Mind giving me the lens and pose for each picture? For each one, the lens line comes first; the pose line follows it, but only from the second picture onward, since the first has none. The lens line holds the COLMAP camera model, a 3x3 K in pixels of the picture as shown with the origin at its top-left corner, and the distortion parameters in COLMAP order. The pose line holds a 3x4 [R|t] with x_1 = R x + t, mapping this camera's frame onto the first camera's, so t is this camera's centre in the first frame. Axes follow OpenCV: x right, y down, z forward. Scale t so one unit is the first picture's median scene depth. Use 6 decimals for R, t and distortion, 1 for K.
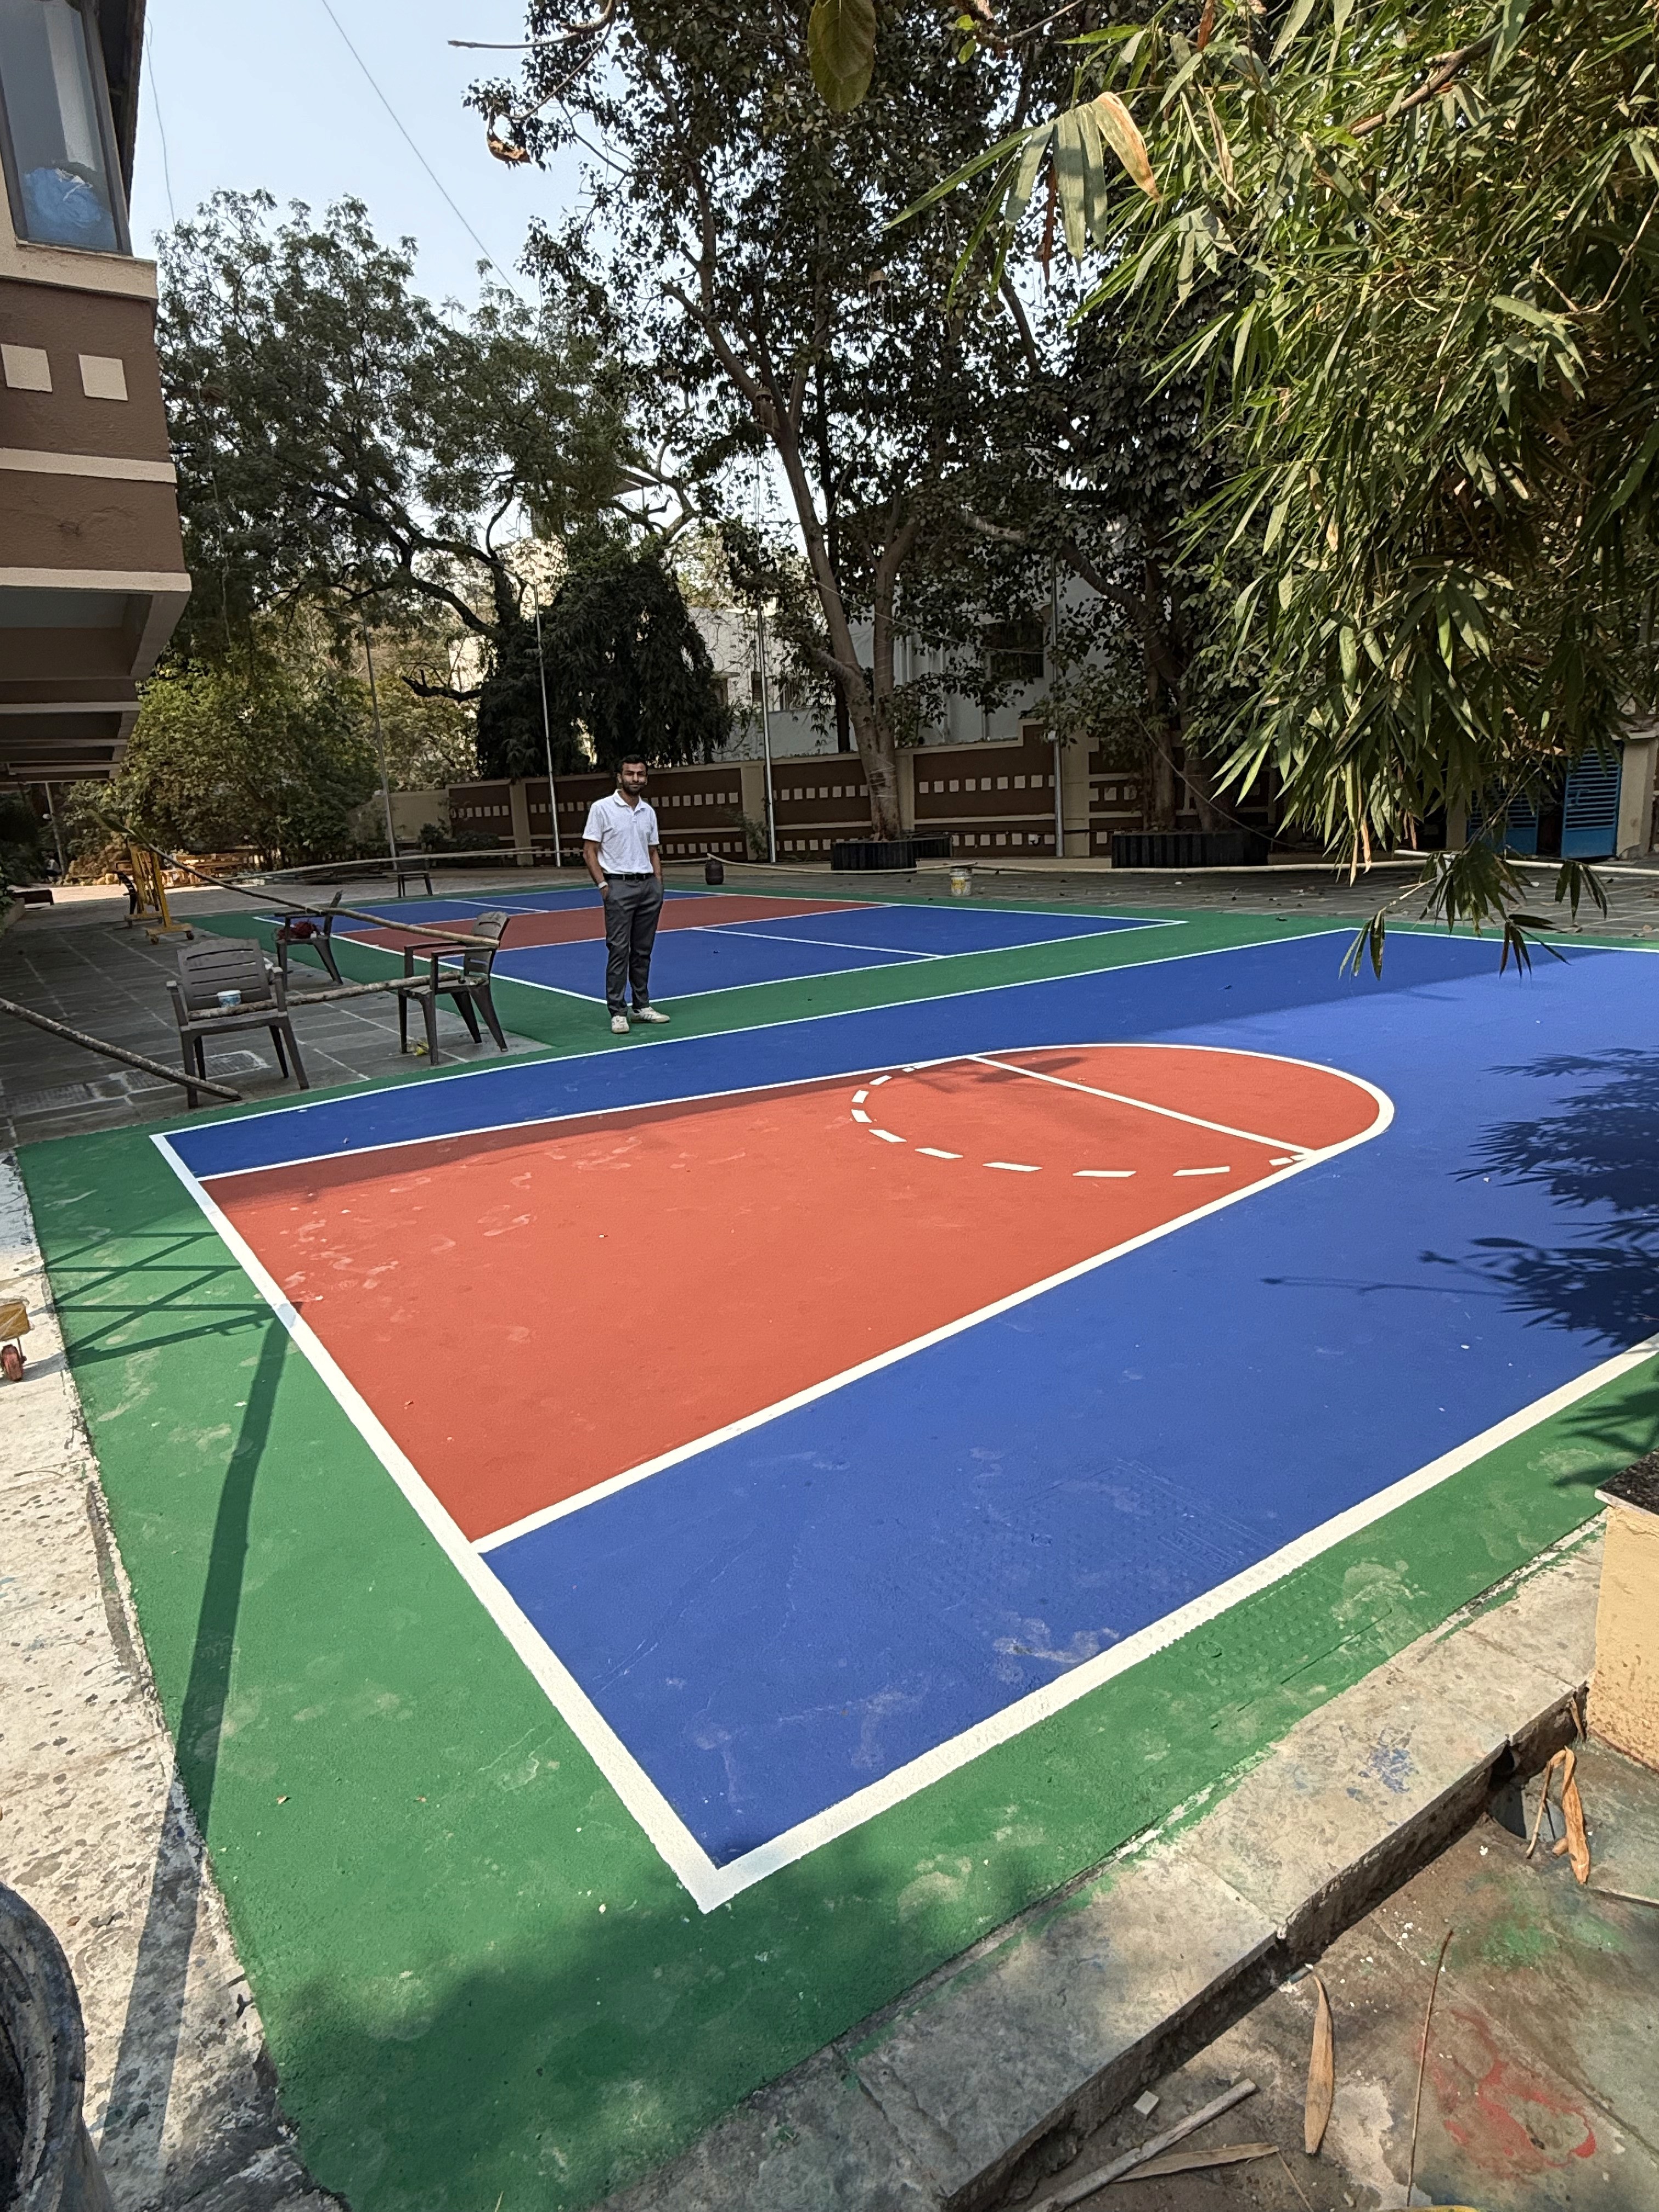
lens RADIAL K [[1312.9, 0, 829.5], [0, 1312.9, 1106.0], [0, 0, 1]] dist [-0.001301, 0.001663]
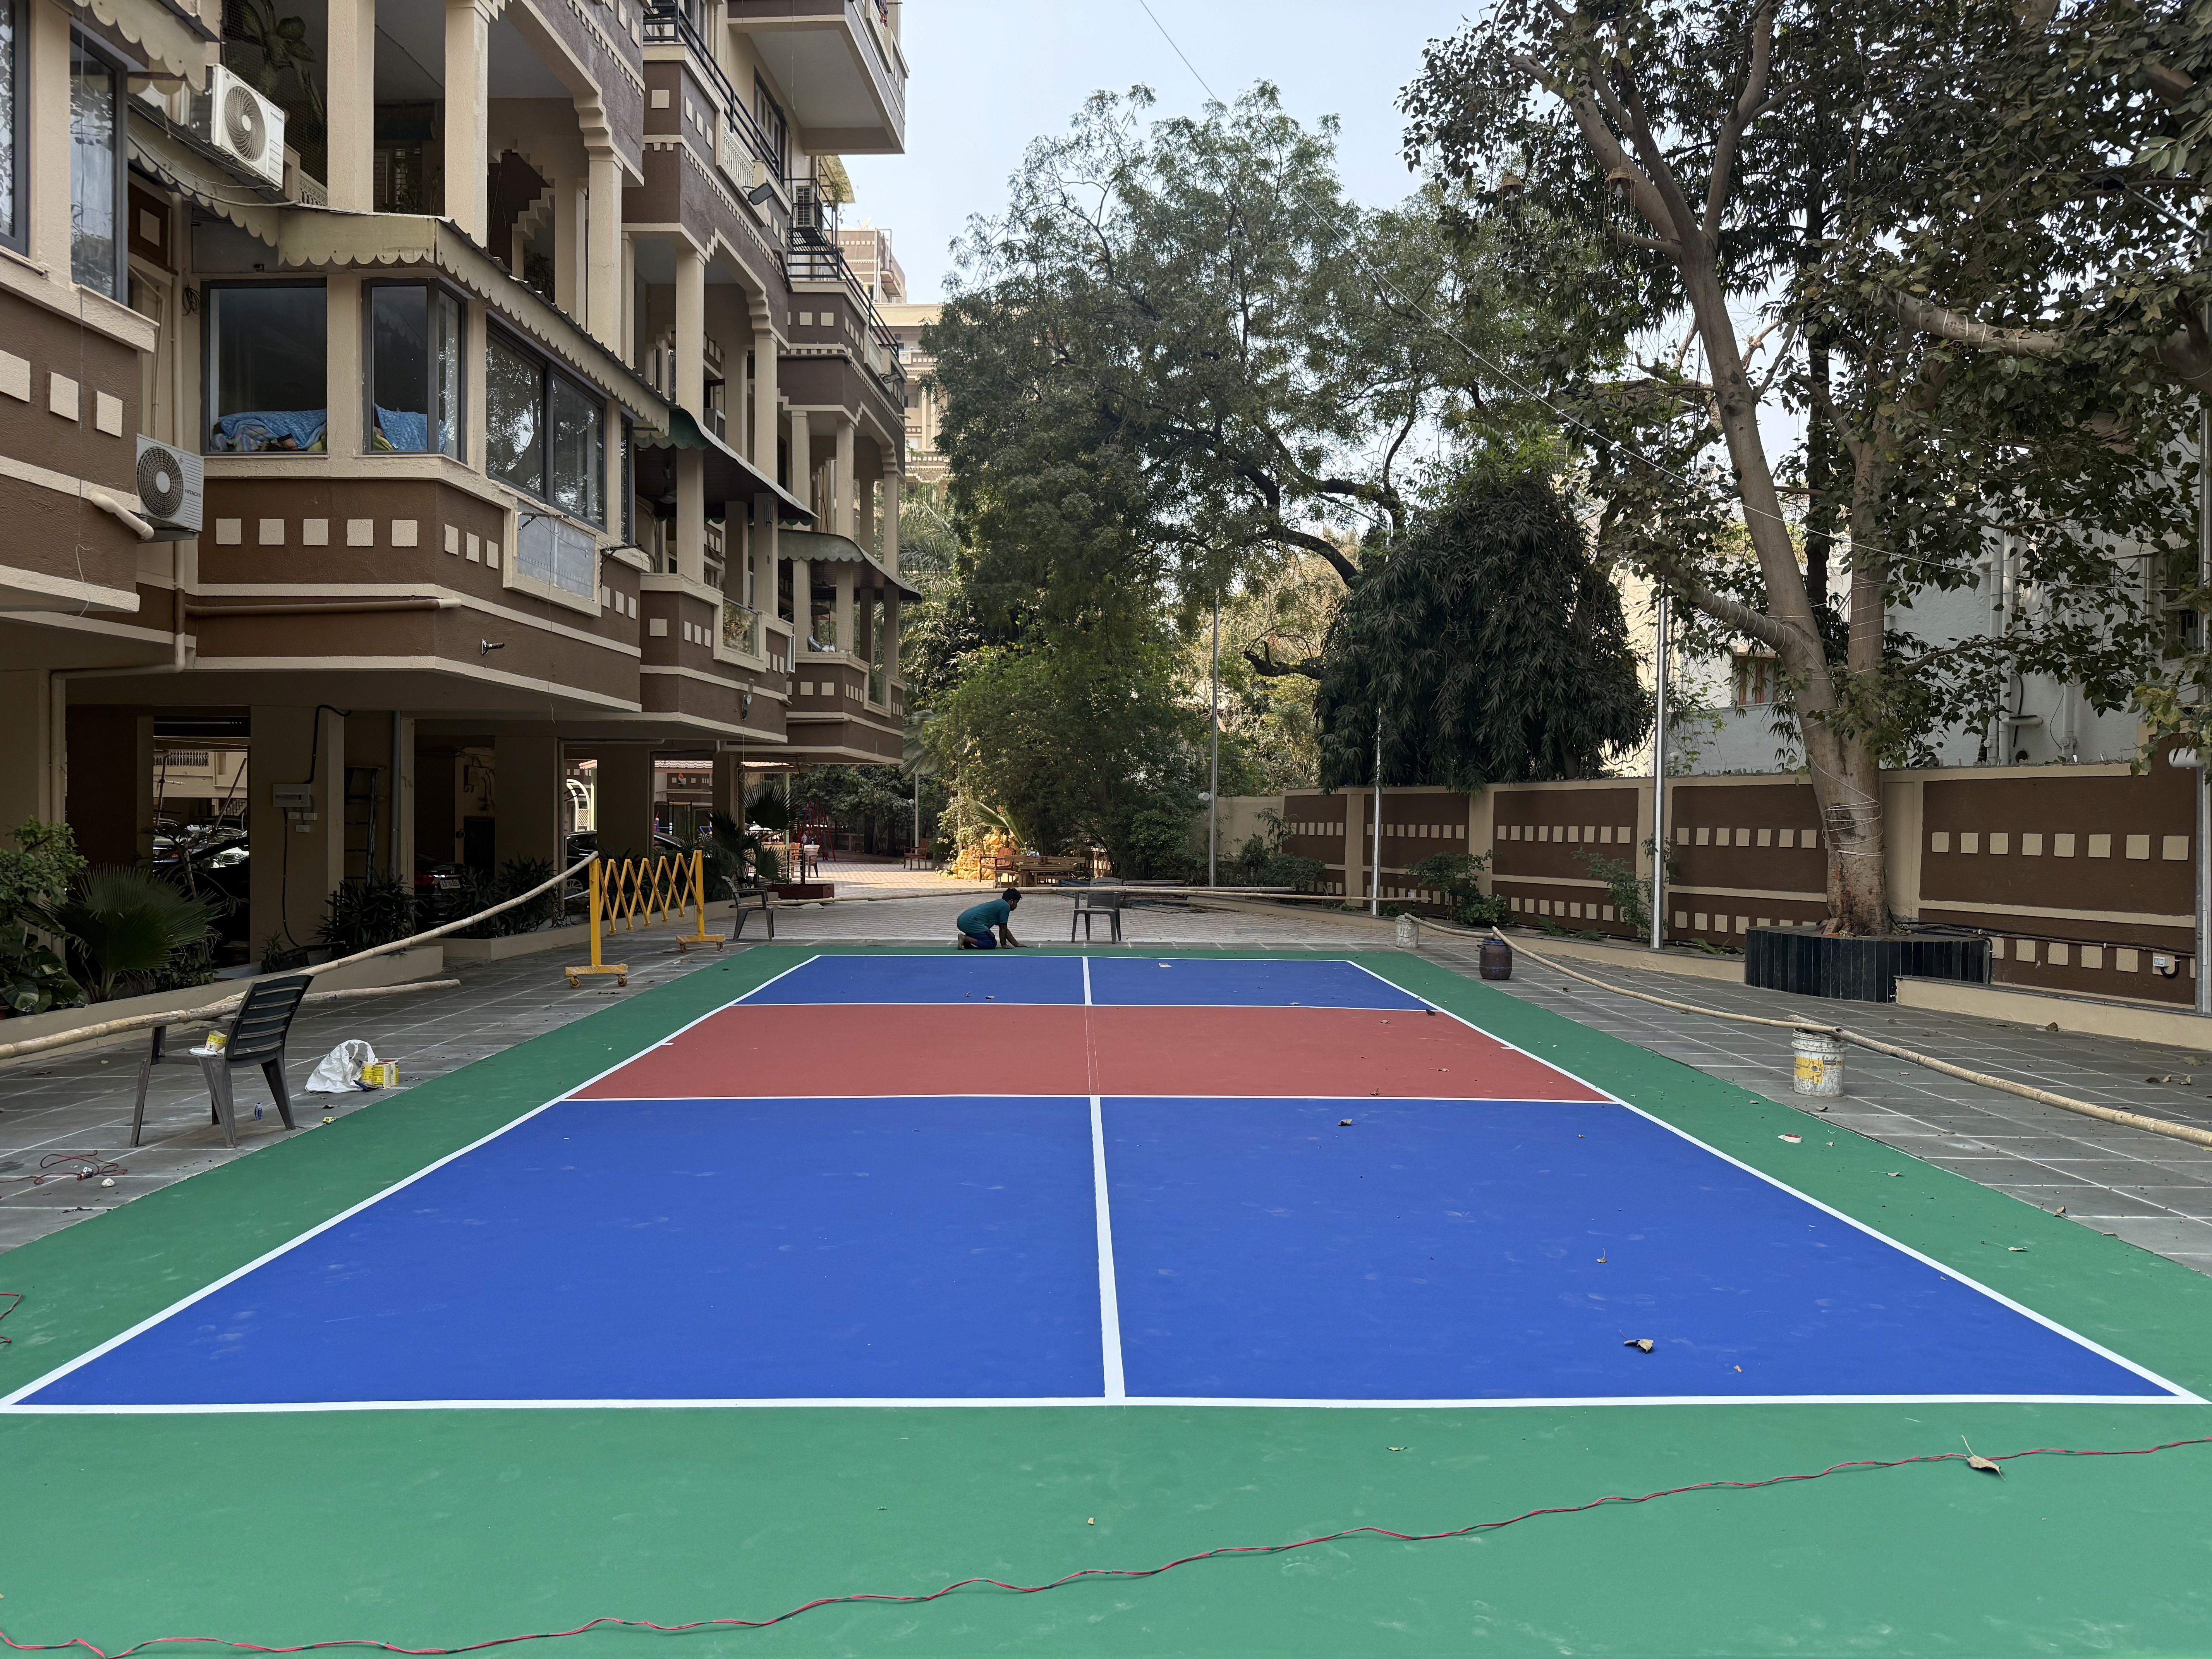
lens RADIAL K [[1571.6, 0, 1106.0], [0, 1571.6, 829.5], [0, 0, 1]] dist [-0.002402, -0.001926]
pose [[0.826569, 0.068736, -0.558623, 0.147349], [-0.186767, 0.969774, -0.157024, -0.086562], [0.530944, 0.234123, 0.814423, 0.309771]]
